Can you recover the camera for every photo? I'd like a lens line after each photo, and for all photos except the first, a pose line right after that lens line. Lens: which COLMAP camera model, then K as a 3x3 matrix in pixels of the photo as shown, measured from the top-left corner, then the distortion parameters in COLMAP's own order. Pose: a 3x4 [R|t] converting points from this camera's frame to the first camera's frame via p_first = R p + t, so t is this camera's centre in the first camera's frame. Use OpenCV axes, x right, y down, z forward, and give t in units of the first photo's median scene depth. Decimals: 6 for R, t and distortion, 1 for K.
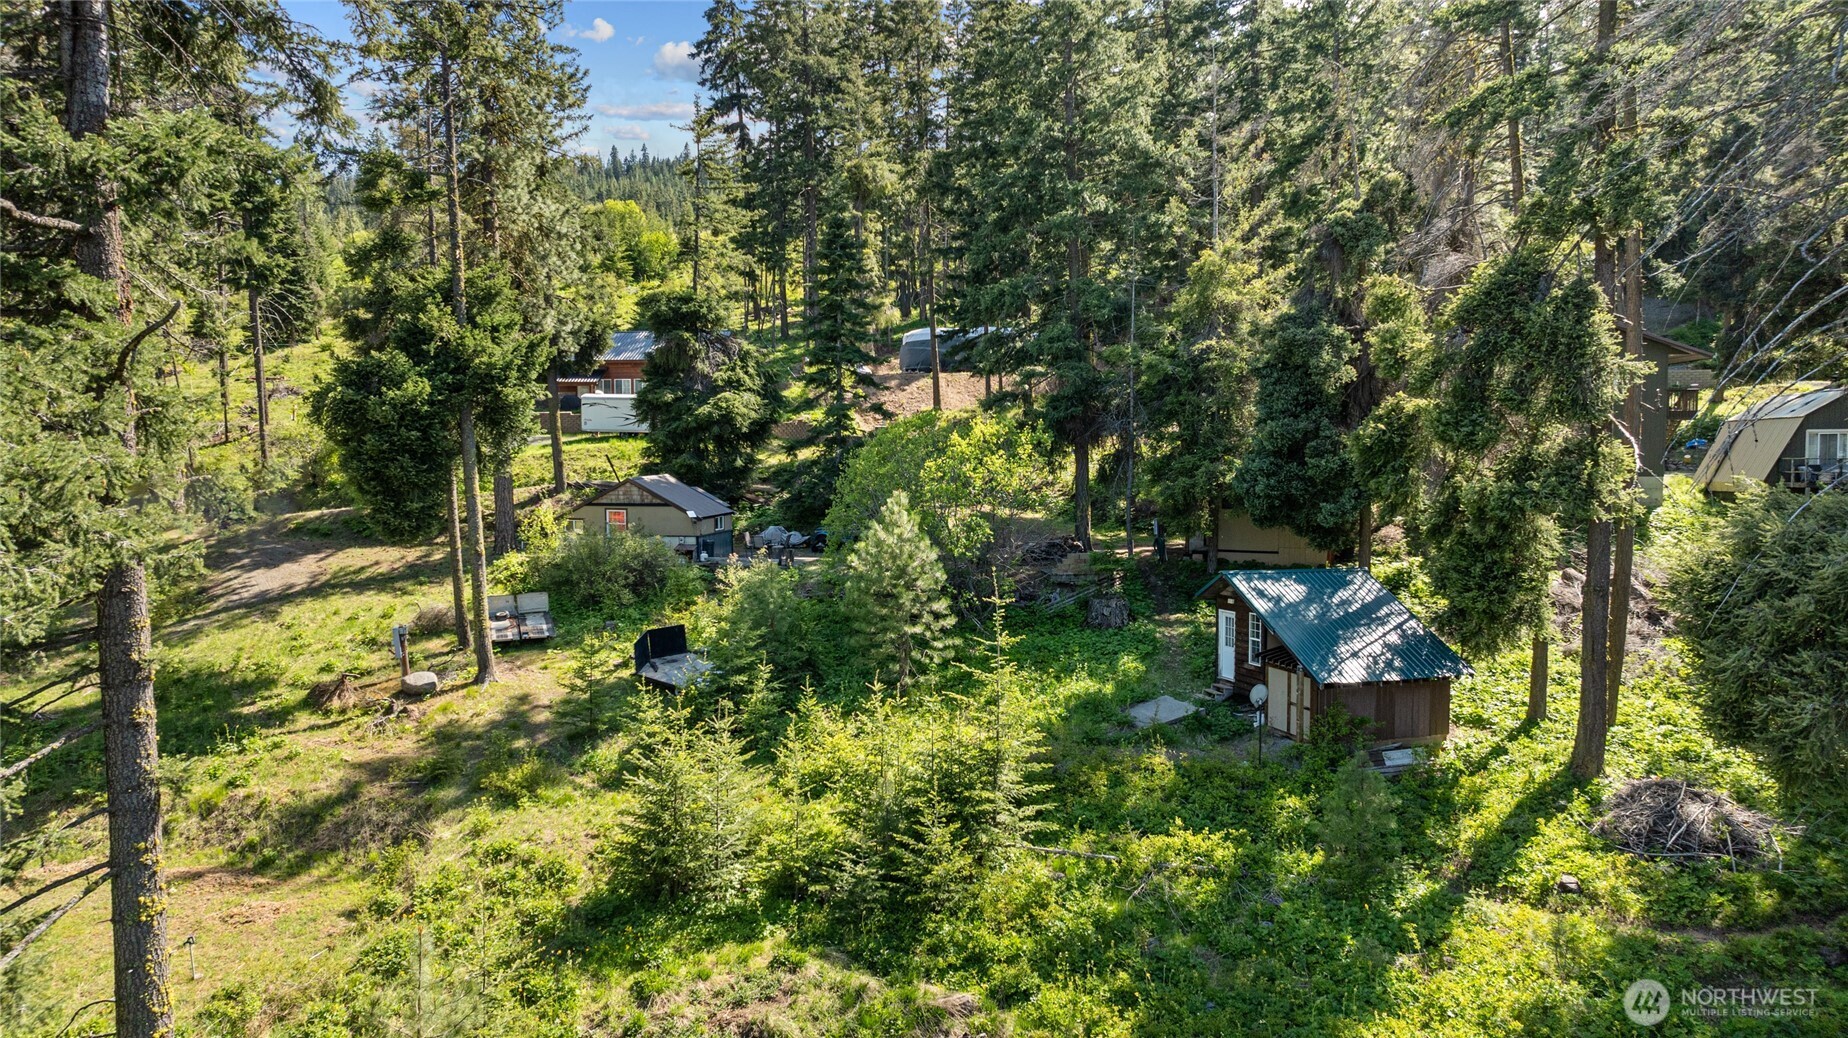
lens RADIAL K [[1326.2, 0, 920.0], [0, 1326.2, 592.6], [0, 0, 1]] dist [-0.053602, 0.041504]
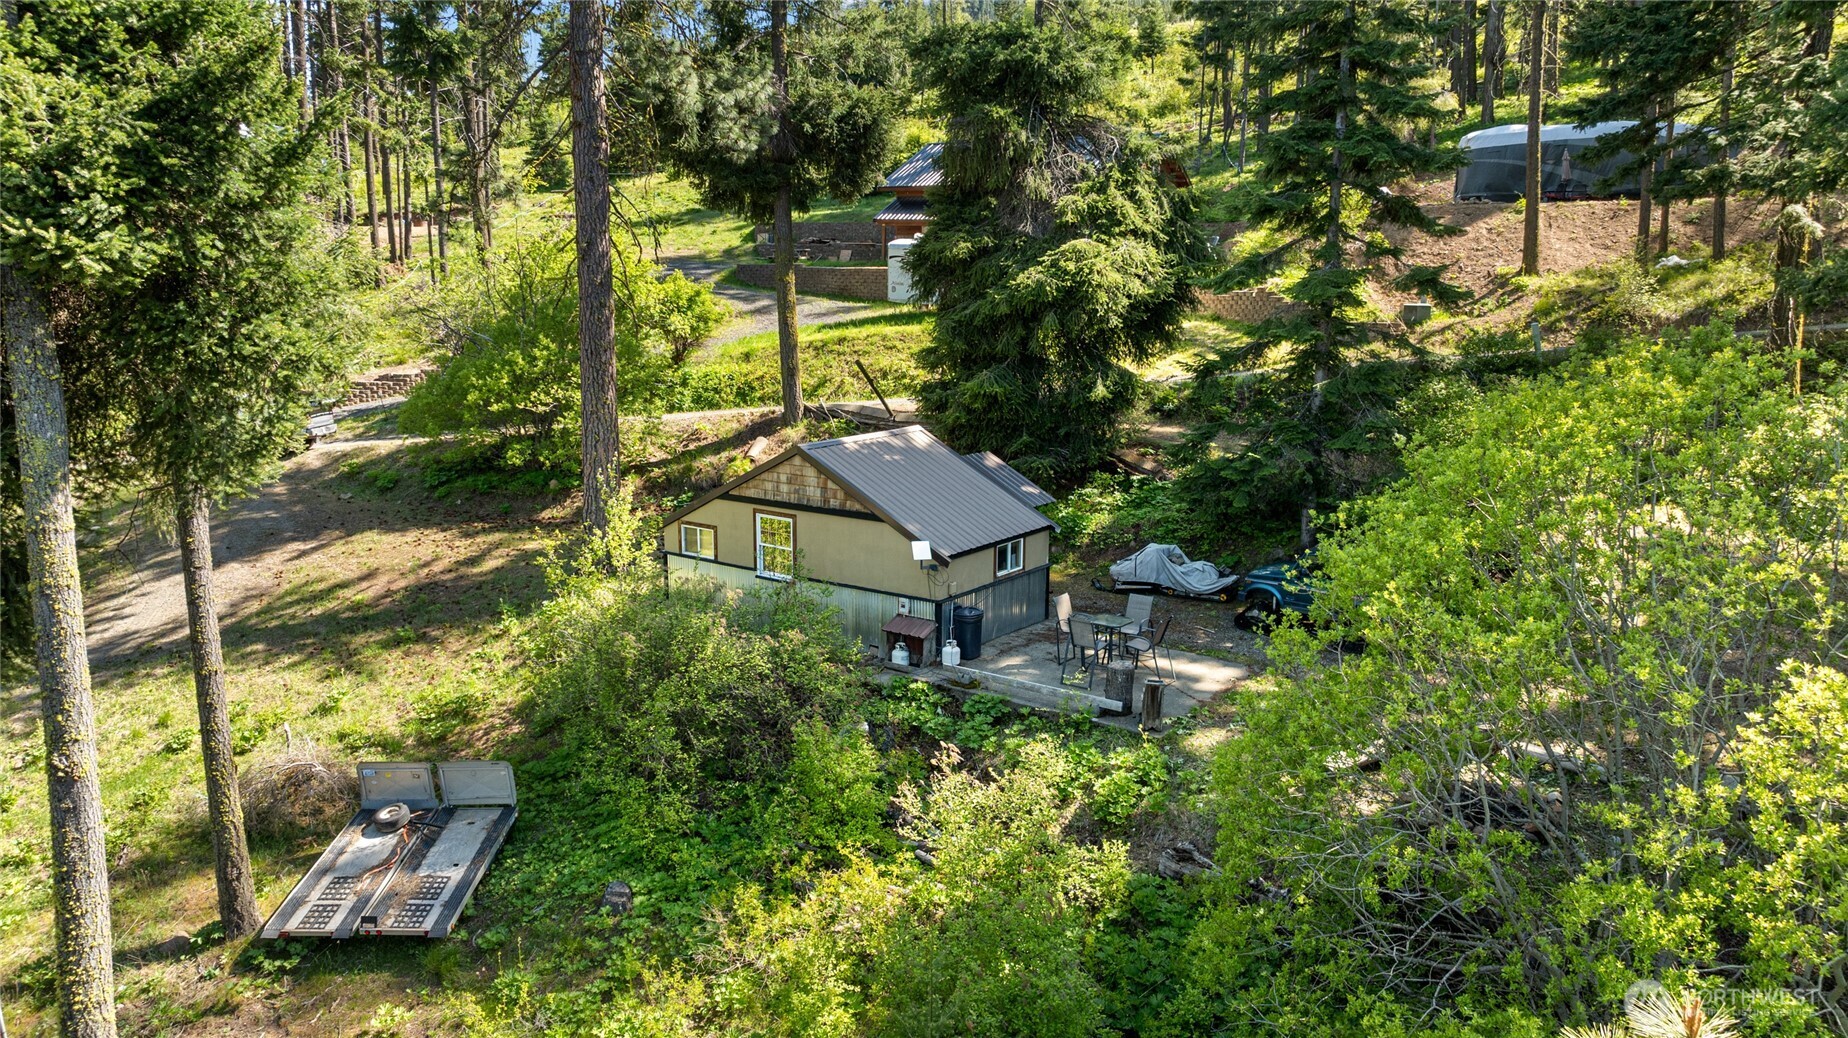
lens RADIAL K [[1326.2, 0, 920.0], [0, 1326.2, 592.6], [0, 0, 1]] dist [-0.053602, 0.041504]
pose [[0.935657, 0.088960, -0.341515, -0.029293], [-0.049083, 0.991106, 0.123696, -0.081519], [0.349482, -0.098974, 0.931701, 0.527942]]
